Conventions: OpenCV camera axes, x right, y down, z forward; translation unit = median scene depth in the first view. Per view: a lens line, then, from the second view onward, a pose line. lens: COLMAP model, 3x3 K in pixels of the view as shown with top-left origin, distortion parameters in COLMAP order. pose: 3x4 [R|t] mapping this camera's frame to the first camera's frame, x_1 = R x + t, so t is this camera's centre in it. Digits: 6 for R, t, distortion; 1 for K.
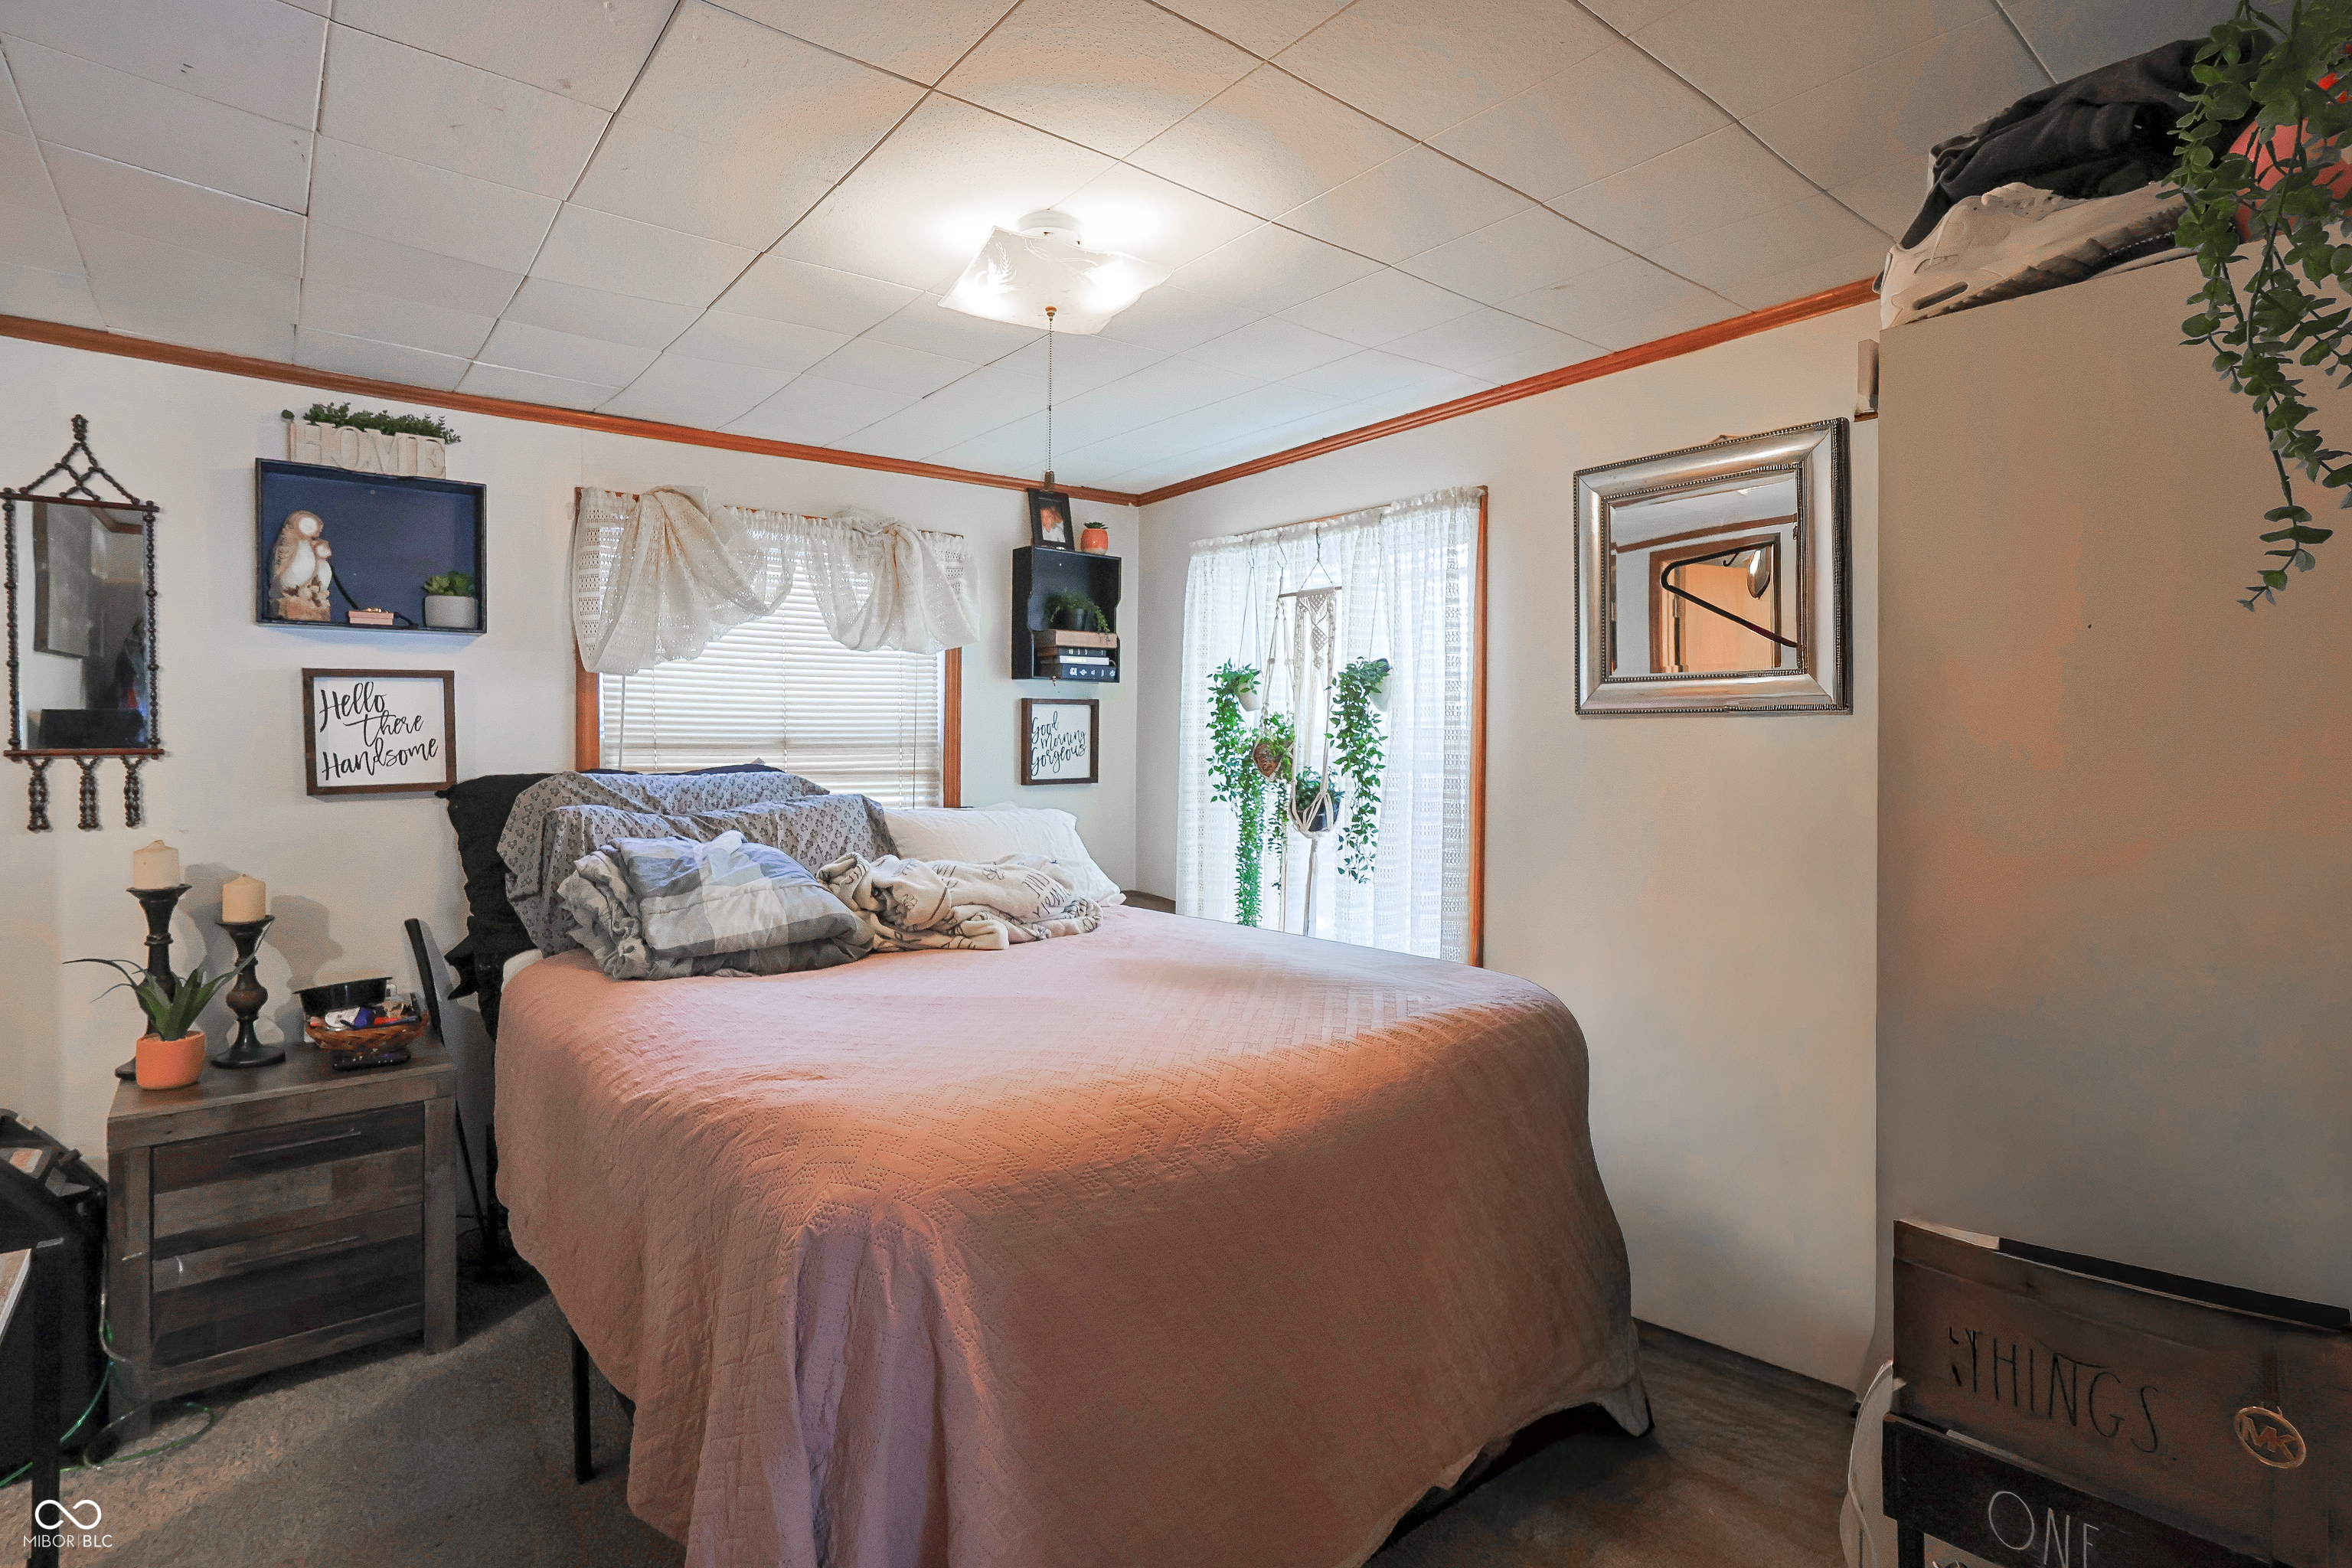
lens RADIAL K [[1116.3, 0, 1172.4], [0, 1116.3, 764.2], [0, 0, 1]] dist [0.000079, 0.001032]
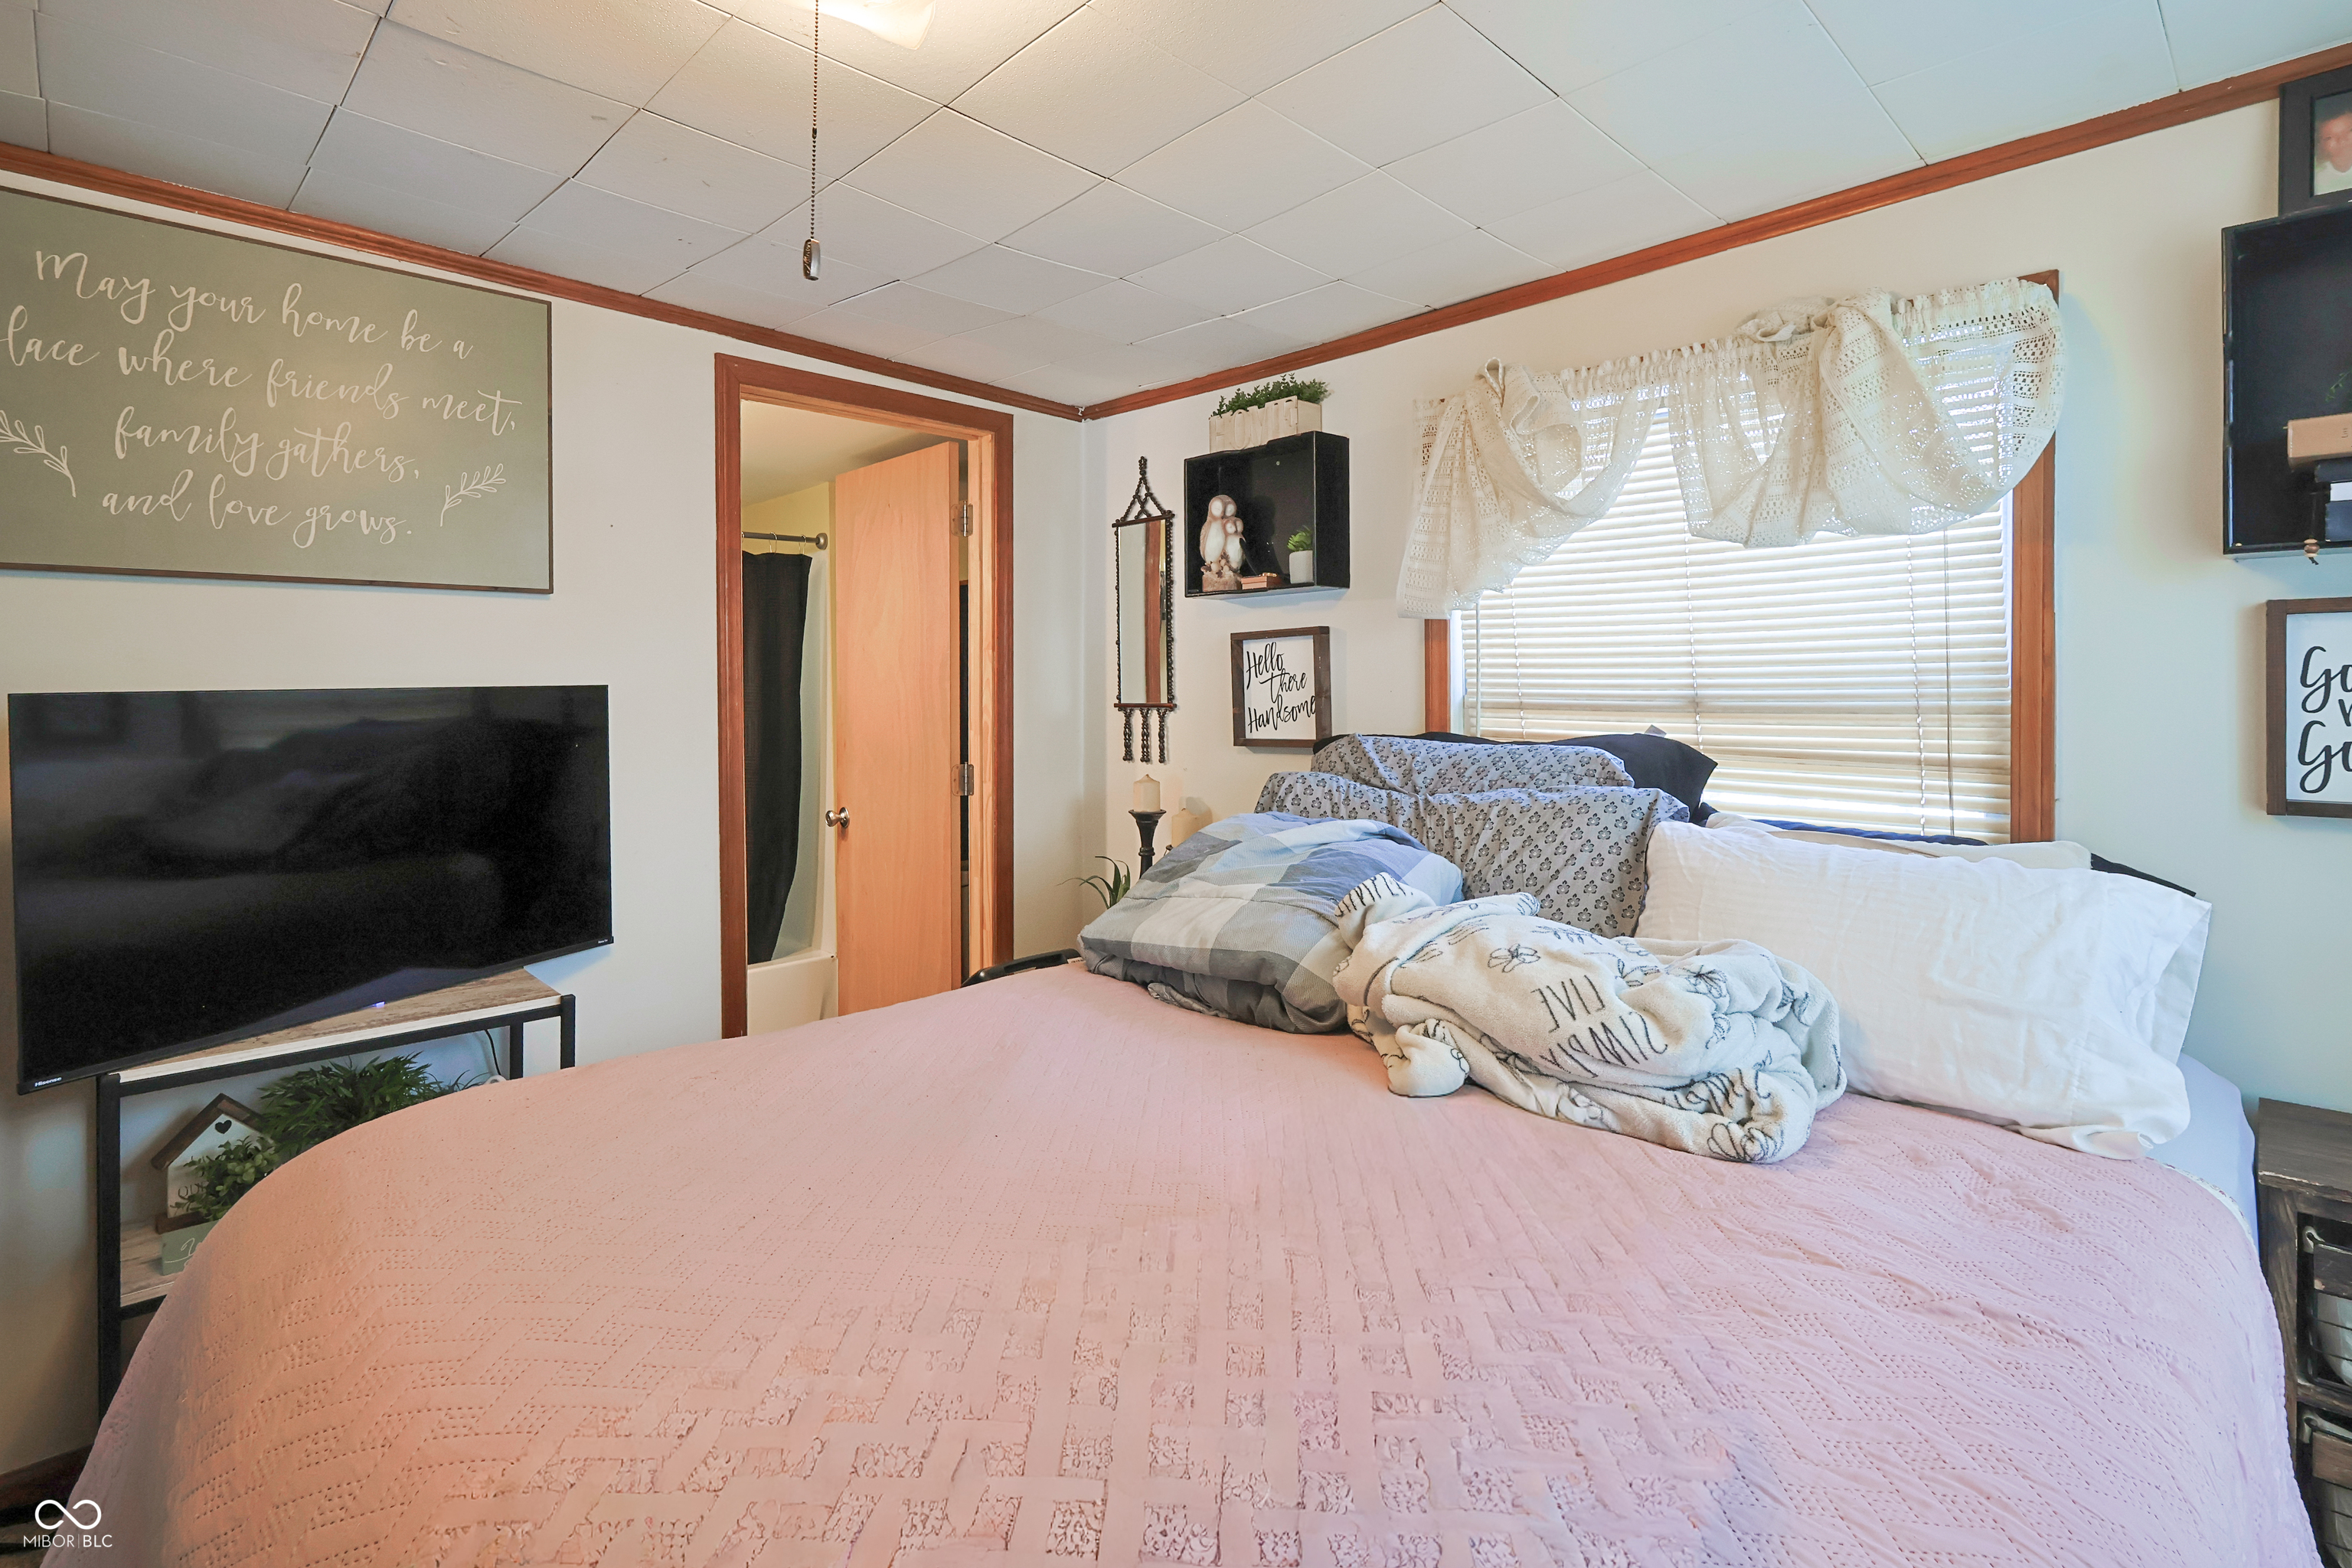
lens RADIAL K [[1119.7, 0, 1173.1], [0, 1119.7, 707.3], [0, 0, 1]] dist [-0.001823, -0.000186]
pose [[0.100968, 0.011246, -0.994826, 0.338484], [-0.027221, 0.999593, 0.008537, -0.018123], [0.994517, 0.026218, 0.101233, 0.800098]]
